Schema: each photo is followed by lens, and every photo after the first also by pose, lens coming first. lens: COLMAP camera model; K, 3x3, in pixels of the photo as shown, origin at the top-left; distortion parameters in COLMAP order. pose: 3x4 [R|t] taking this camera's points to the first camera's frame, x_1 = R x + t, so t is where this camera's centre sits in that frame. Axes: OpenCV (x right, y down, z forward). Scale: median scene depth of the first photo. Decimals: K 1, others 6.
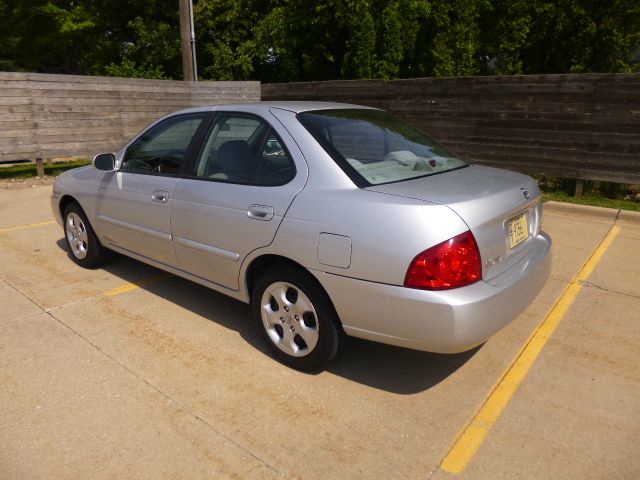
lens RADIAL K [[453.3, 0, 323.5], [0, 453.3, 244.8], [0, 0, 1]] dist [-0.059280, 0.013035]
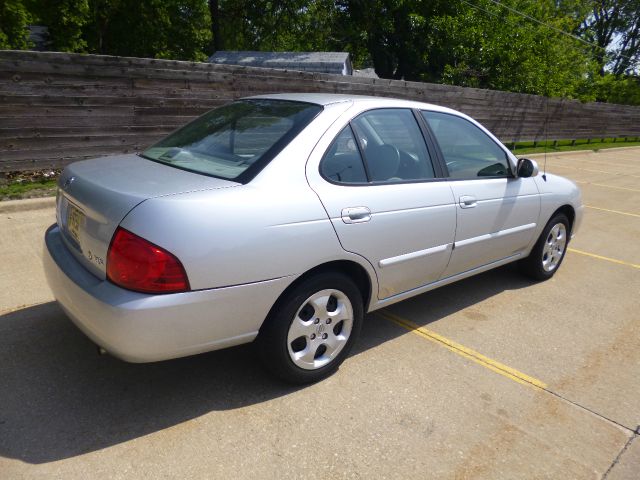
lens RADIAL K [[453.3, 0, 319.2], [0, 453.3, 242.0], [0, 0, 1]] dist [-0.059280, 0.013035]
pose [[0.184784, -0.291571, 0.938531, -0.512340], [0.253248, 0.936853, 0.241188, -0.157794], [-0.949589, 0.193114, 0.246955, 0.513089]]
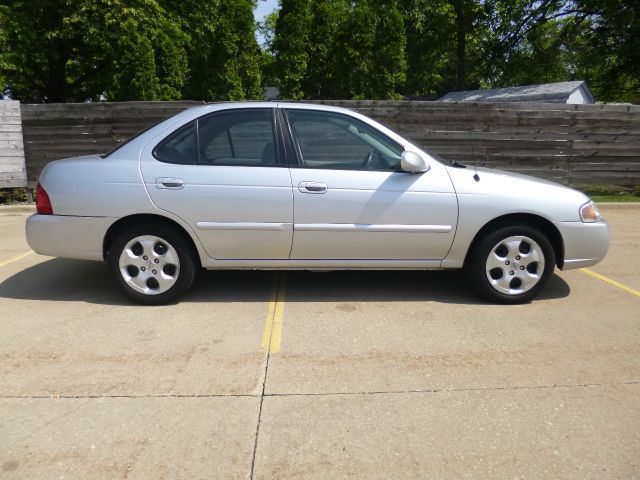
lens RADIAL K [[453.3, 0, 319.9], [0, 453.3, 242.9], [0, 0, 1]] dist [-0.059280, 0.013035]
pose [[0.750491, -0.147694, 0.644165, -0.395555], [0.200623, 0.979626, -0.009129, -0.016972], [-0.629693, 0.136086, 0.764832, 0.178870]]
